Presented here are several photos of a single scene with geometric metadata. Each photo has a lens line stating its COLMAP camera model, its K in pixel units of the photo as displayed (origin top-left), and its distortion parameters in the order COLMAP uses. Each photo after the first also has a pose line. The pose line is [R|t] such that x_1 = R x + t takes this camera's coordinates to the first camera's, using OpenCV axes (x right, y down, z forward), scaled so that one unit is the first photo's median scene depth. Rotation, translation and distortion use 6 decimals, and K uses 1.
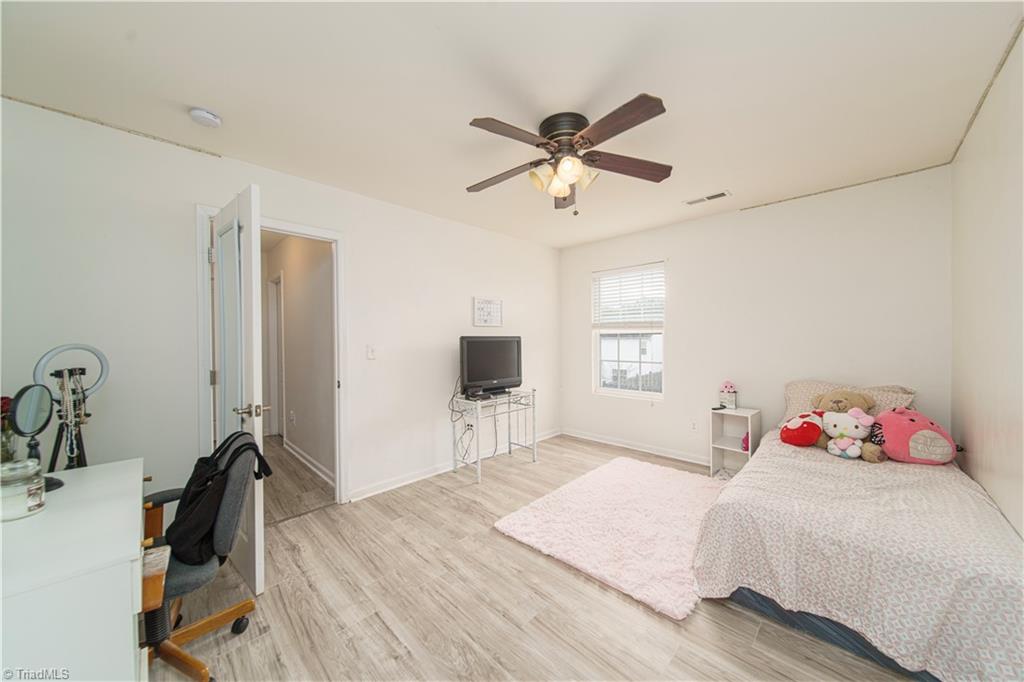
lens RADIAL K [[360.1, 0, 515.0], [0, 360.1, 340.6], [0, 0, 1]] dist [-0.000635, -0.000088]
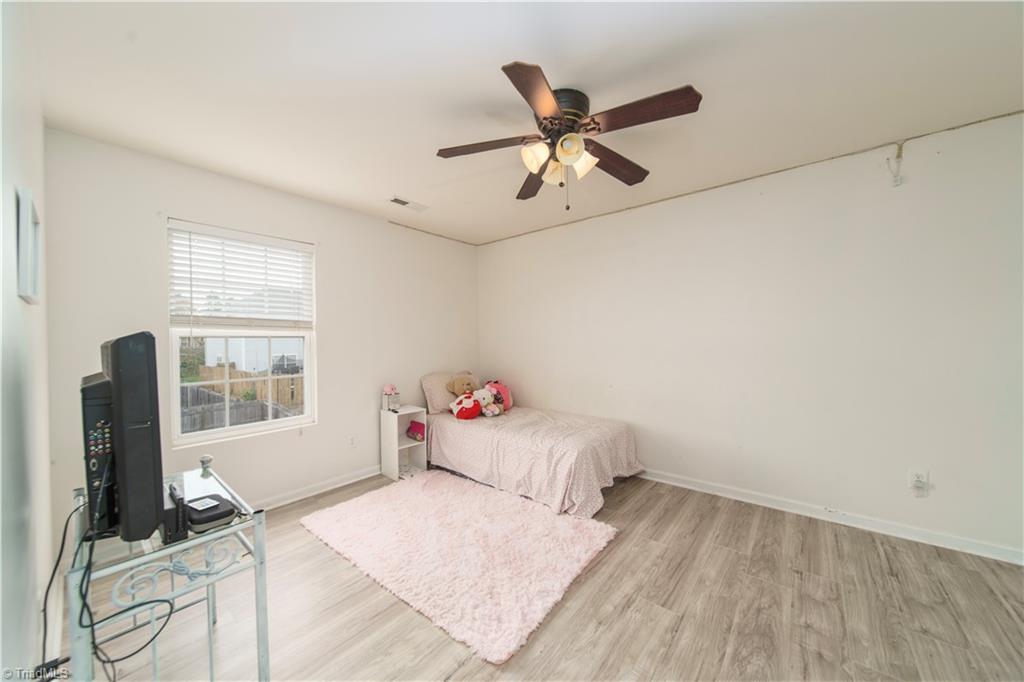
lens RADIAL K [[360.1, 0, 515.0], [0, 360.1, 340.6], [0, 0, 1]] dist [-0.000635, -0.000088]
pose [[-0.097933, 0.007313, 0.995166, -0.713020], [0.017797, 0.999826, -0.005596, 0.005420], [-0.995034, 0.017163, -0.098046, 1.151860]]
